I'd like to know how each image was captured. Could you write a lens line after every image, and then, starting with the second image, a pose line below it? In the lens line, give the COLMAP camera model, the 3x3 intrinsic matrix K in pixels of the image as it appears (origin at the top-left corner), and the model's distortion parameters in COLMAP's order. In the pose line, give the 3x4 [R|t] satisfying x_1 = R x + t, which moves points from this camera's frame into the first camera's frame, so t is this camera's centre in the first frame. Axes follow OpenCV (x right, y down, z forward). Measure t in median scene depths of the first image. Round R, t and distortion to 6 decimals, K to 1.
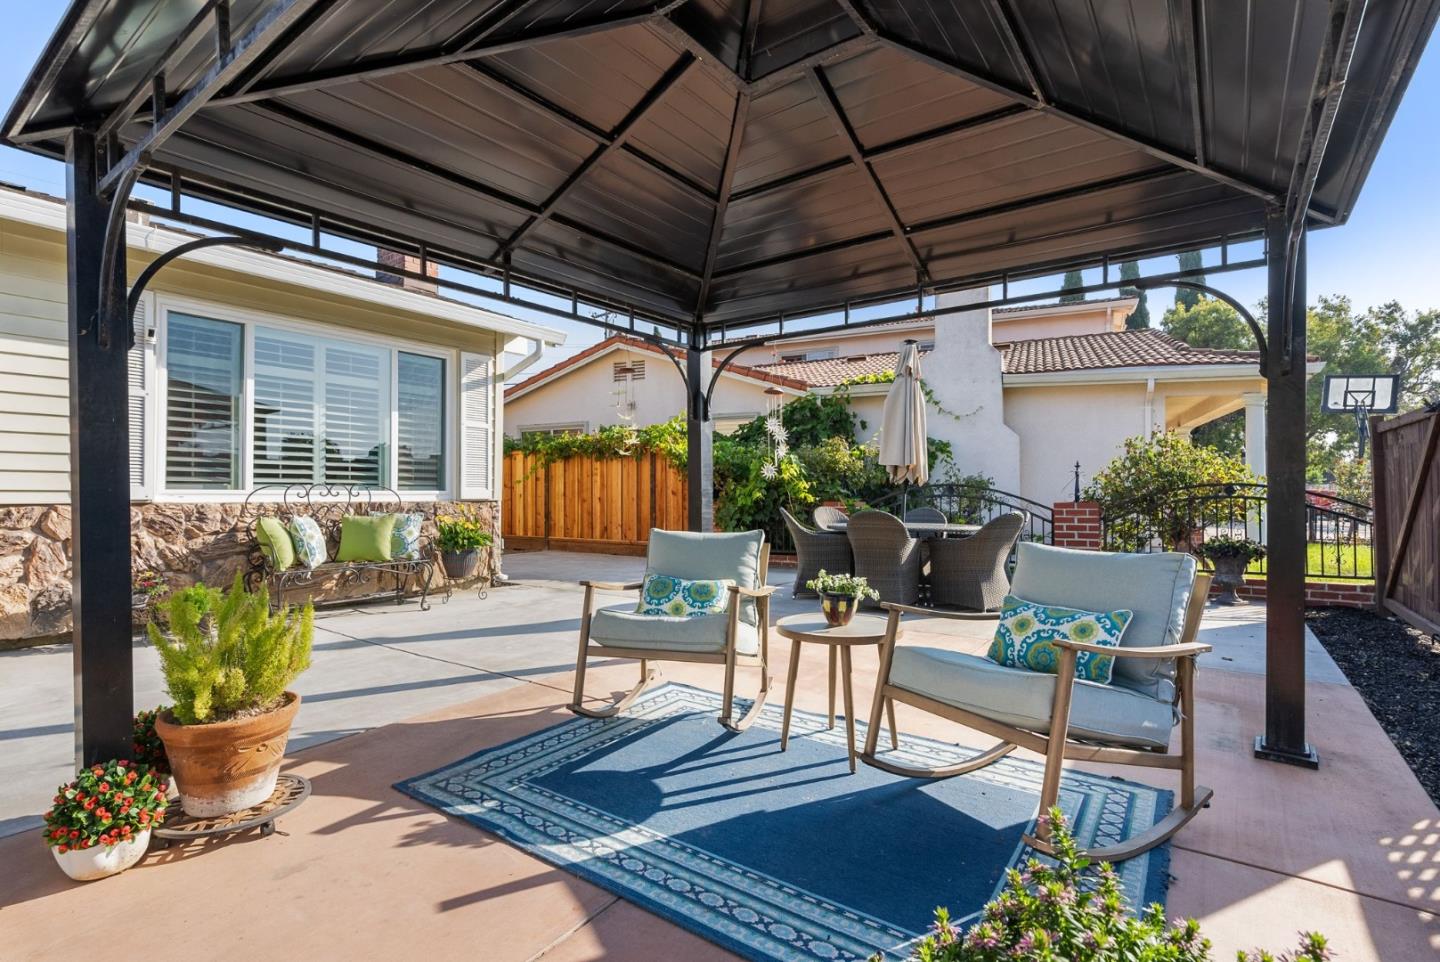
lens RADIAL K [[682.3, 0, 704.9], [0, 682.3, 500.0], [0, 0, 1]] dist [0.000235, 0.000391]
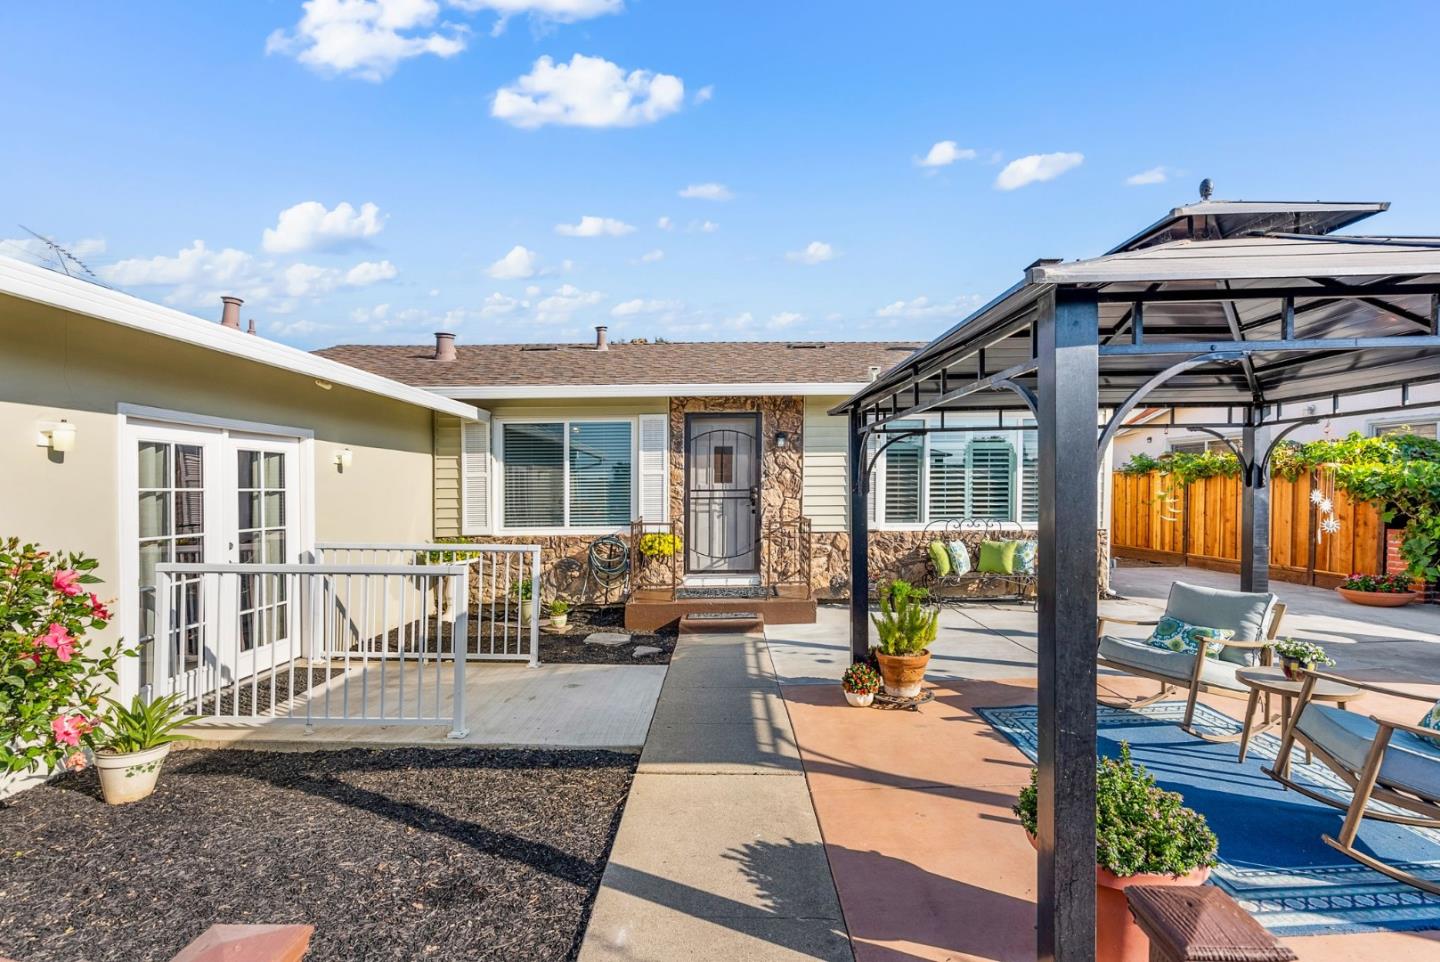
lens RADIAL K [[633.8, 0, 735.5], [0, 633.8, 509.7], [0, 0, 1]] dist [0.000205, 0.000137]
pose [[0.613160, 0.019087, -0.789728, 0.258287], [0.002704, 0.999651, 0.026260, -0.092788], [0.789954, -0.018237, 0.612894, -0.299504]]
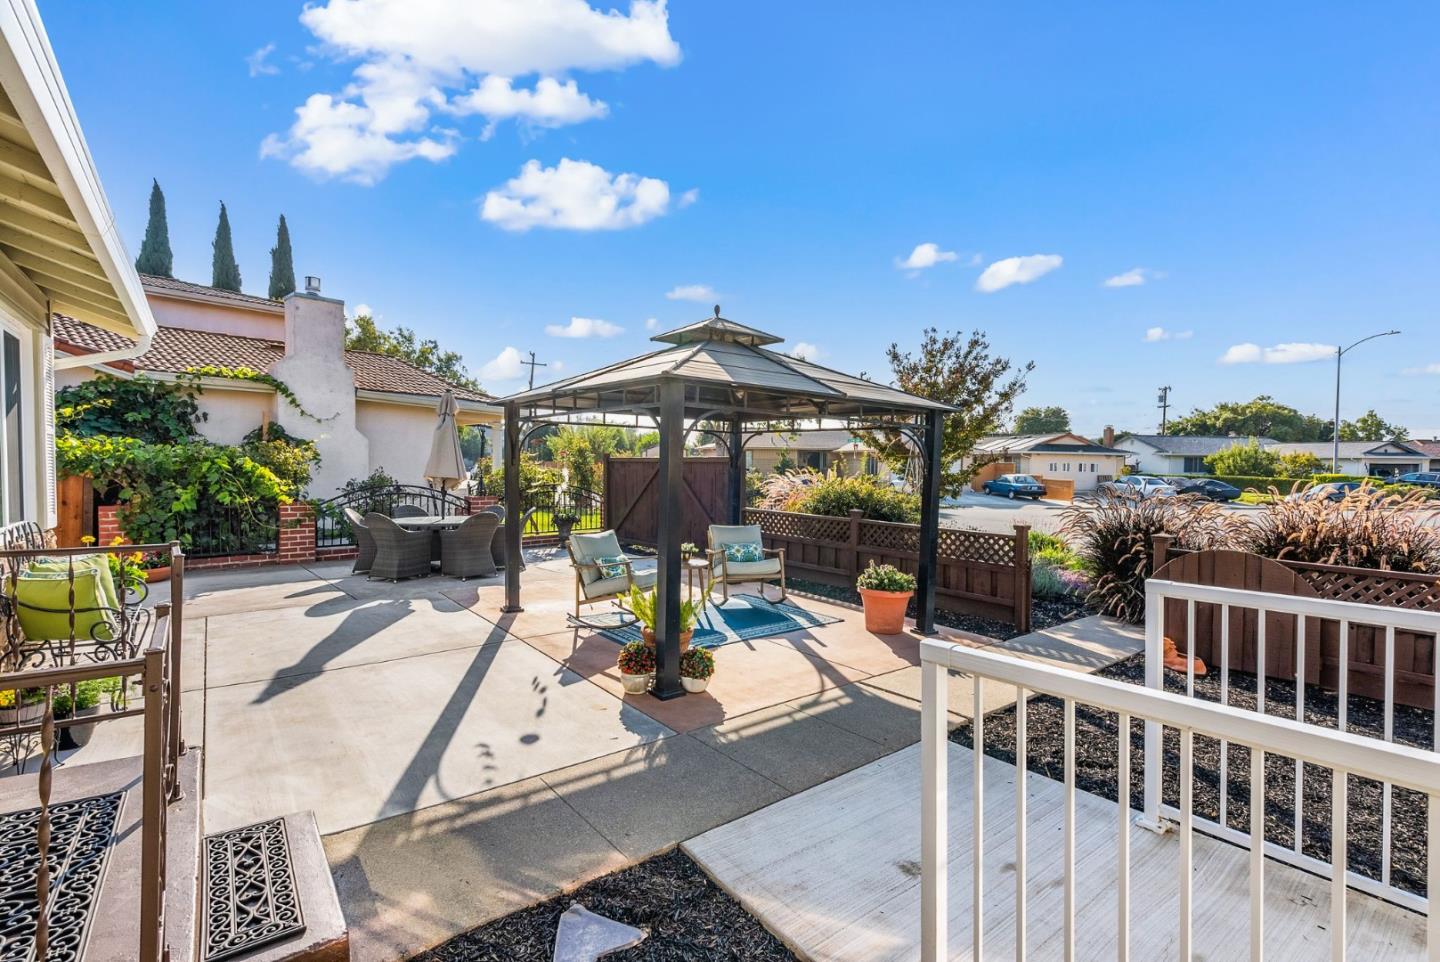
lens RADIAL K [[654.3, 0, 720.0], [0, 654.3, 481.0], [0, 0, 1]] dist [-0.004562, 0.001214]
pose [[0.263216, -0.017918, 0.964570, -1.147644], [-0.003356, 0.999804, 0.019488, -0.094697], [-0.964731, -0.008367, 0.263105, 0.111894]]
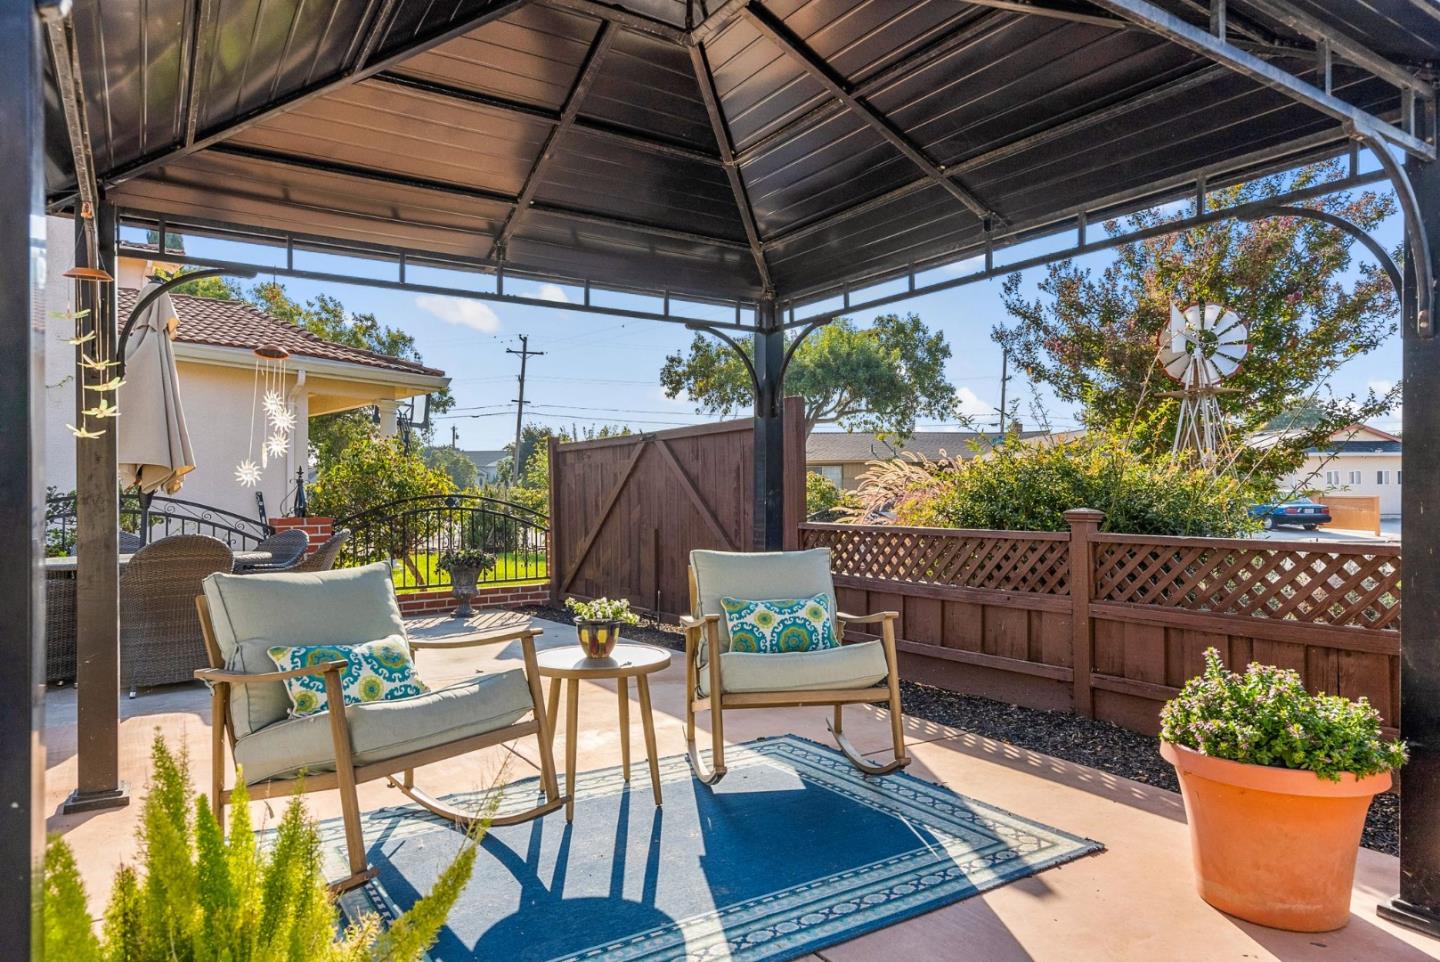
lens RADIAL K [[909.2, 0, 726.3], [0, 909.2, 497.1], [0, 0, 1]] dist [0.020214, 0.000454]
pose [[0.340366, 0.001000, 0.940293, -0.446565], [0.017118, 0.999827, -0.007259, -0.006128], [-0.940137, 0.018567, 0.340290, 0.233311]]
